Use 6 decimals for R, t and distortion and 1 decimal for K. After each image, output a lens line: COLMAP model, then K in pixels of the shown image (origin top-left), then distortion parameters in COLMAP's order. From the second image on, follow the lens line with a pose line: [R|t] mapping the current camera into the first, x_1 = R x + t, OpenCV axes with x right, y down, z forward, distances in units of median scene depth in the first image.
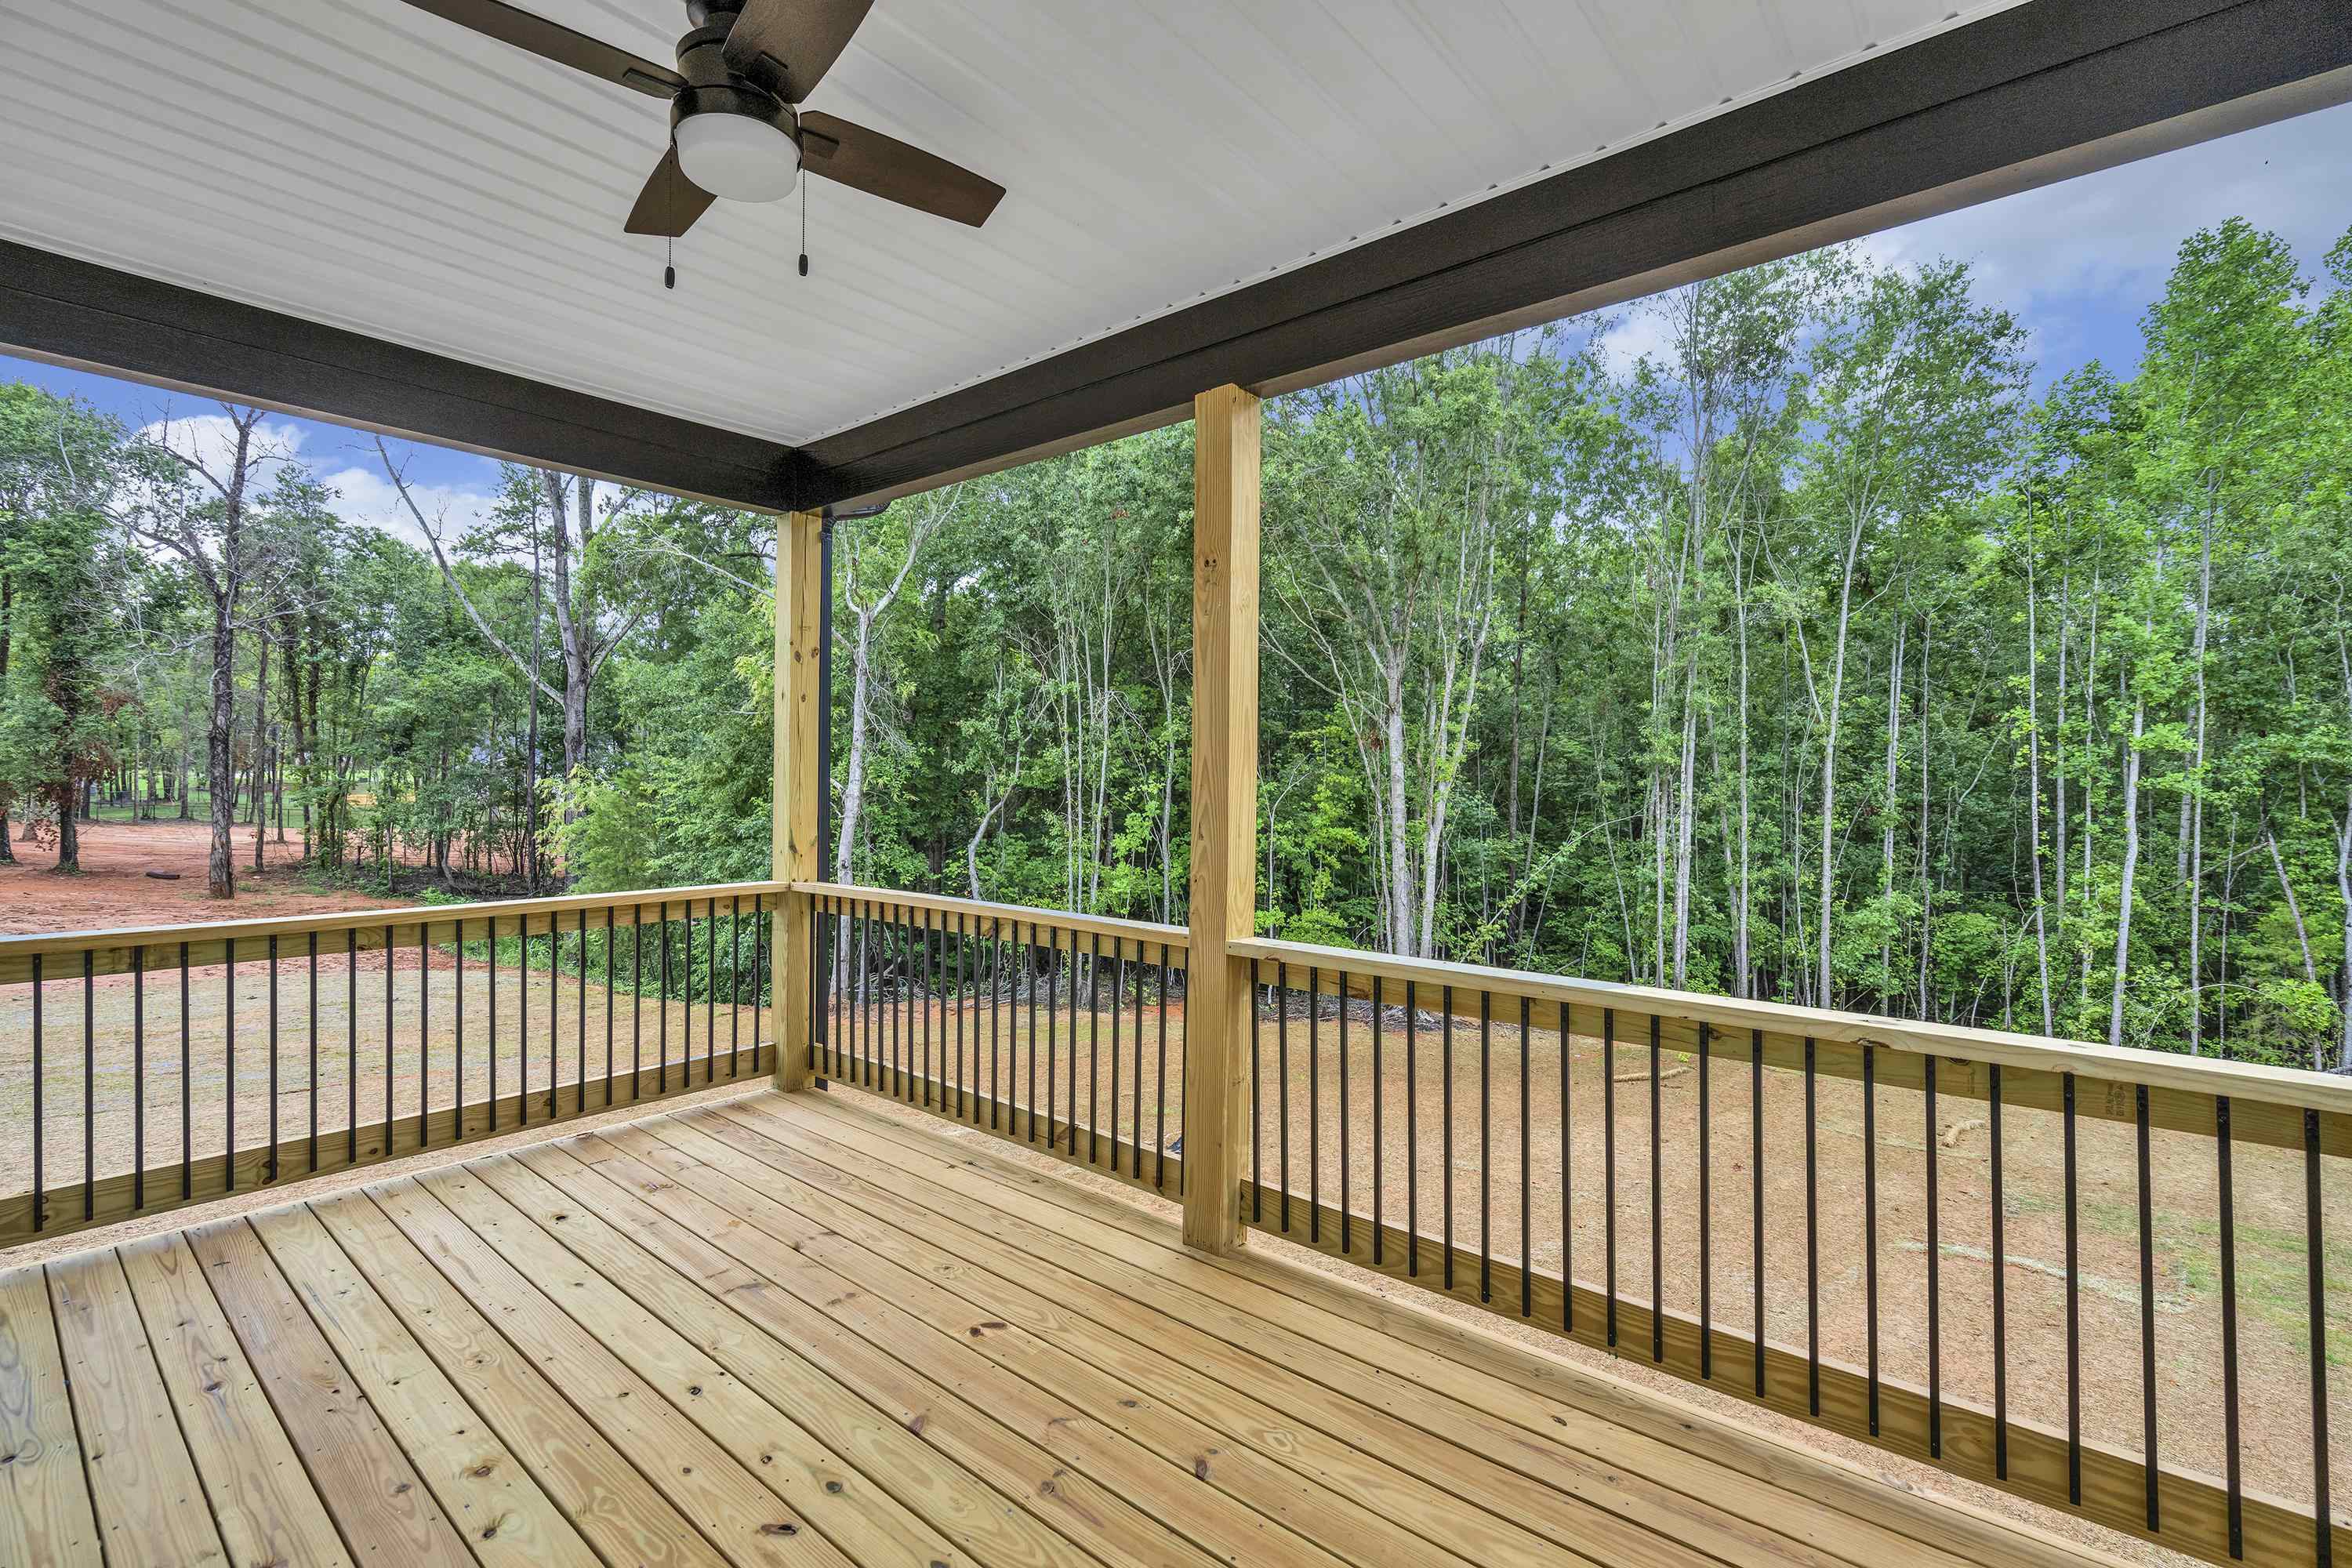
lens RADIAL K [[1060.2, 0, 1171.4], [0, 1060.2, 787.8], [0, 0, 1]] dist [0.000994, -0.000297]
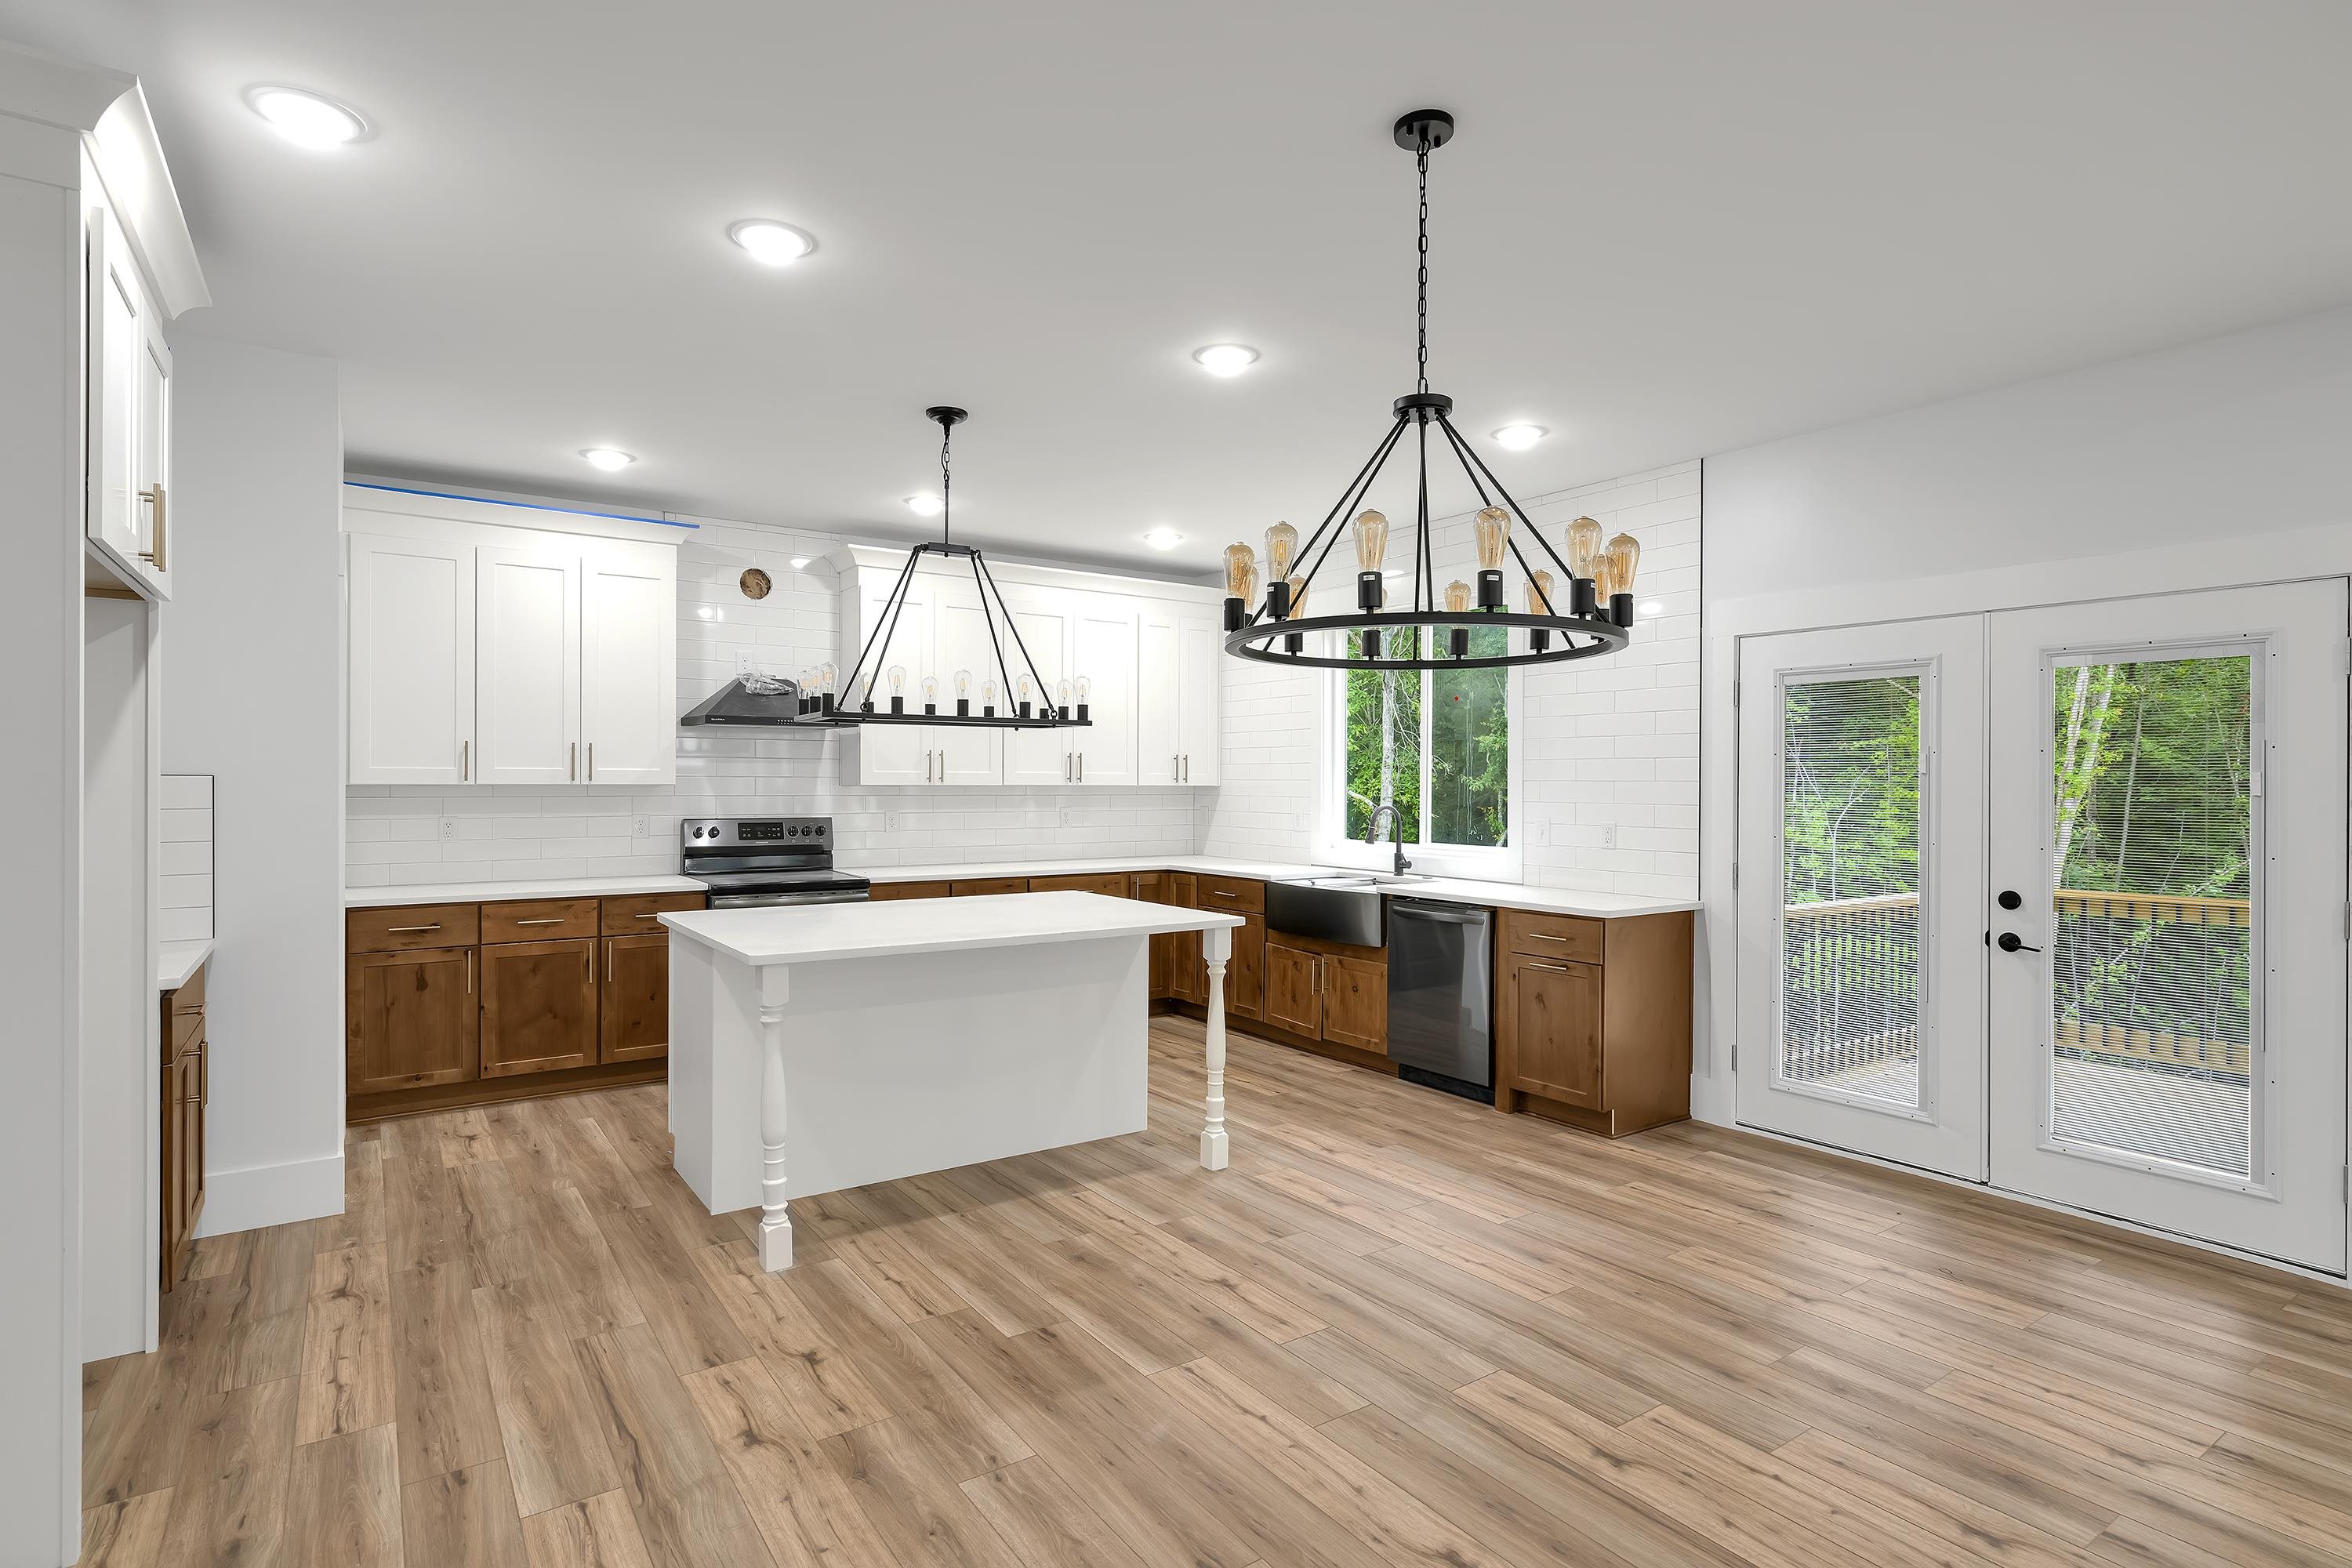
lens RADIAL K [[1154.8, 0, 1179.9], [0, 1154.8, 774.8], [0, 0, 1]] dist [0.006115, 0.002425]
pose [[0.968793, -0.005634, -0.247808, -0.196982], [0.000213, 0.999760, -0.021894, -0.003615], [0.247871, 0.021158, 0.968562, -0.093519]]
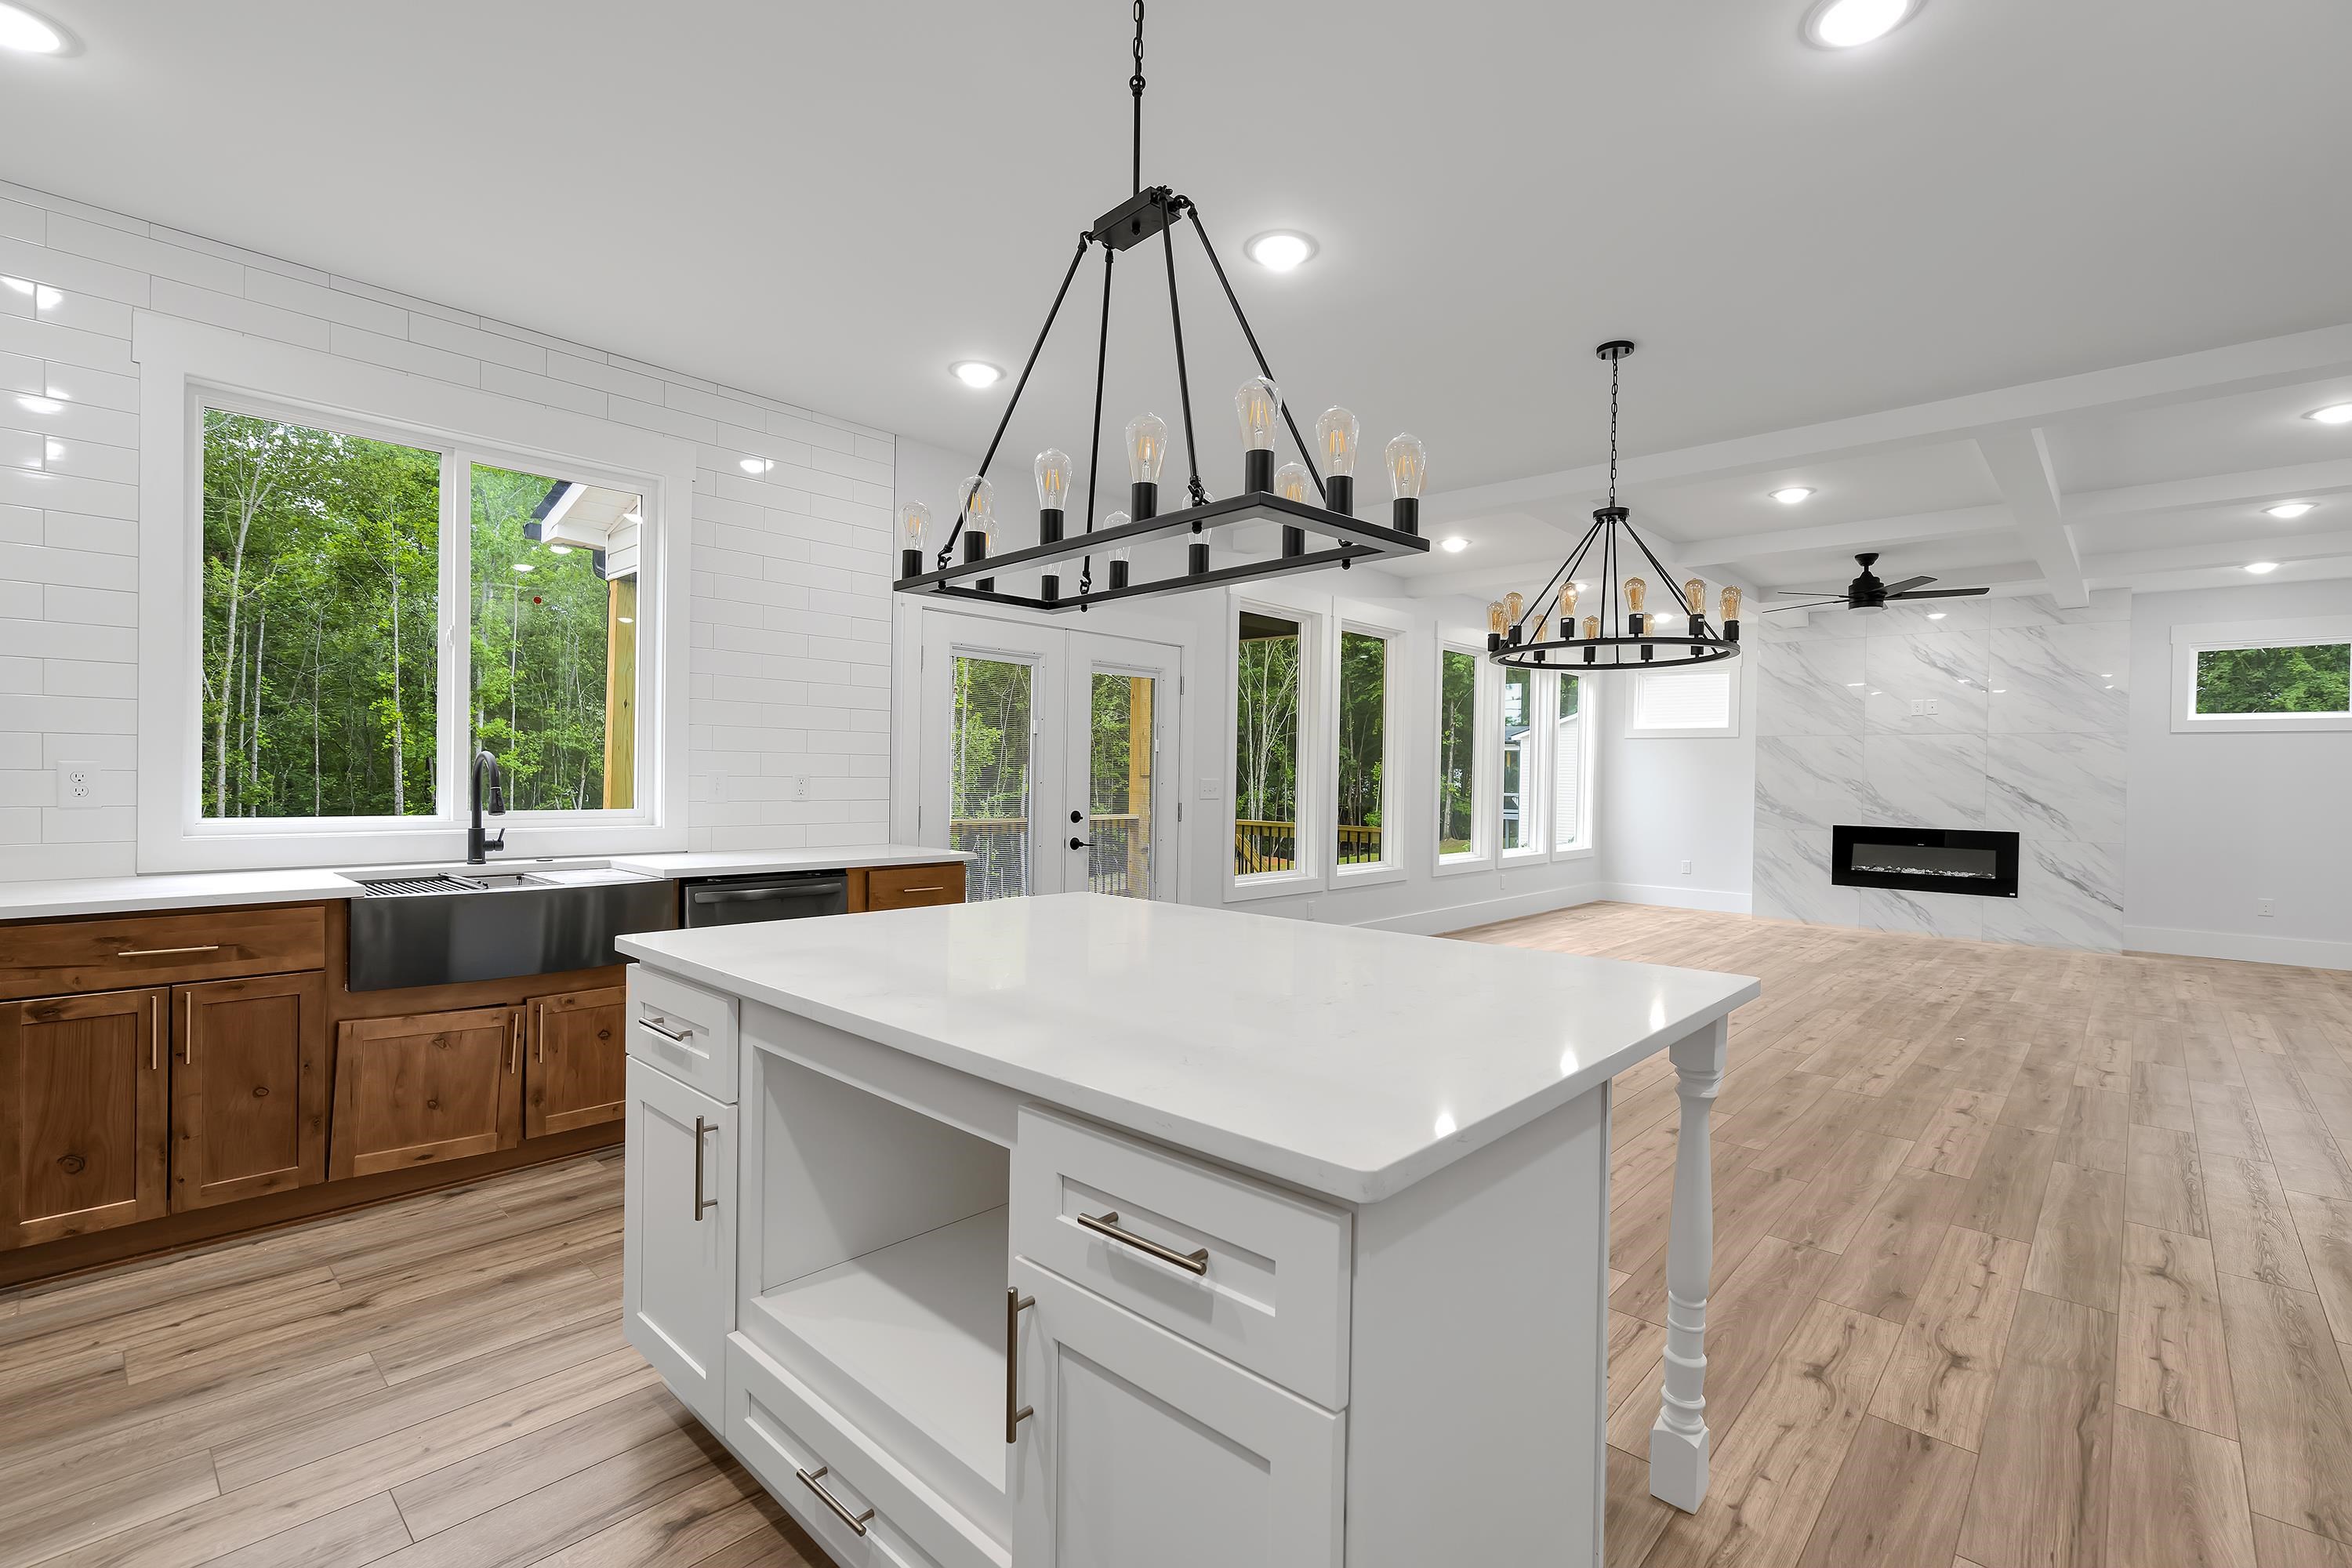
lens RADIAL K [[1069.1, 0, 1165.9], [0, 1069.1, 743.7], [0, 0, 1]] dist [0.001735, 0.000850]
pose [[0.037809, 0.022006, 0.999043, -0.372265], [-0.002150, 0.999757, -0.021940, -0.000205], [-0.999283, -0.001318, 0.037847, 0.077471]]
